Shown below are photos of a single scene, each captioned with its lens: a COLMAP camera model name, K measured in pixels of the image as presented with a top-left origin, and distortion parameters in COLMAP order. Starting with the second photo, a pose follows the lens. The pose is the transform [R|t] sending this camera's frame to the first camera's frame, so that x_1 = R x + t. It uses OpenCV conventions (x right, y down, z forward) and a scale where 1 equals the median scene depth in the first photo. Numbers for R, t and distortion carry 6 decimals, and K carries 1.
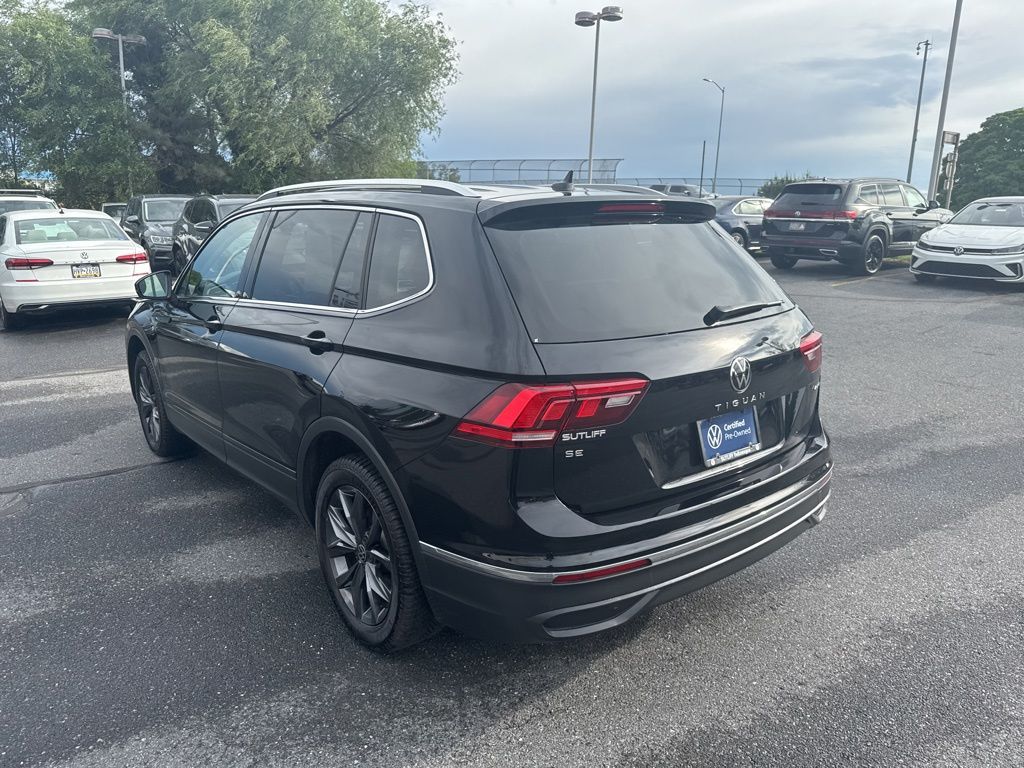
lens RADIAL K [[719.7, 0, 511.2], [0, 719.7, 378.6], [0, 0, 1]] dist [0.037893, -0.051459]
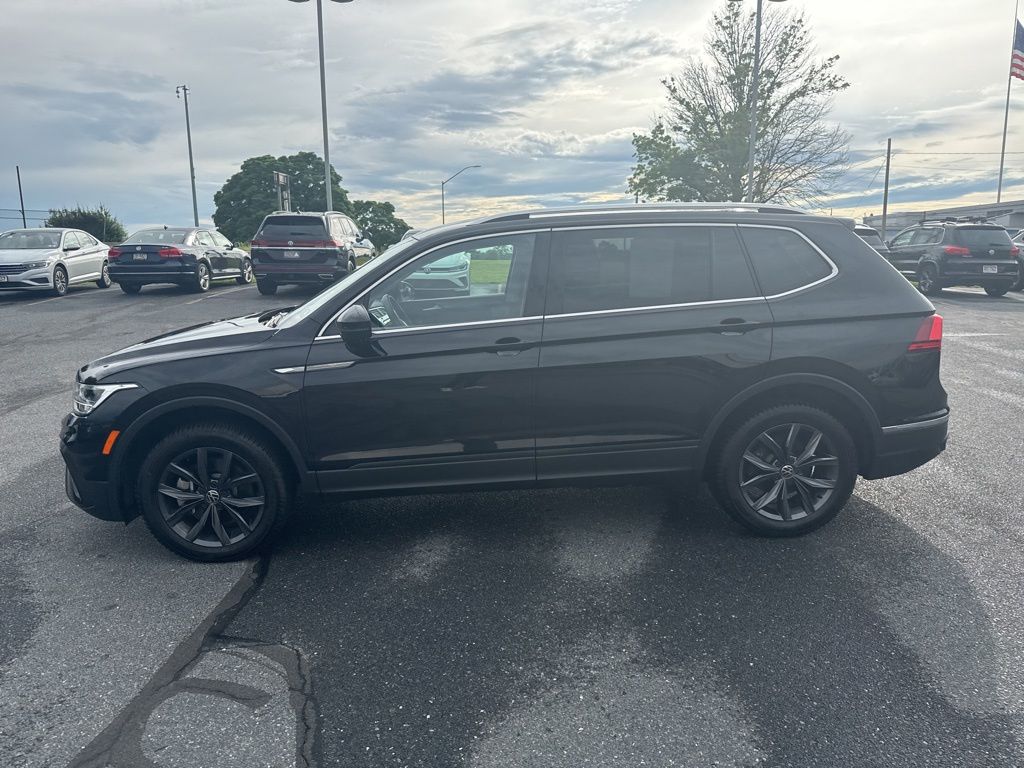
lens RADIAL K [[715.7, 0, 504.7], [0, 715.7, 383.7], [0, 0, 1]] dist [0.036752, -0.053294]
pose [[0.598466, -0.169899, 0.782926, -0.857750], [0.198305, 0.978259, 0.060704, -0.061607], [-0.776218, 0.118929, 0.619146, 0.297515]]
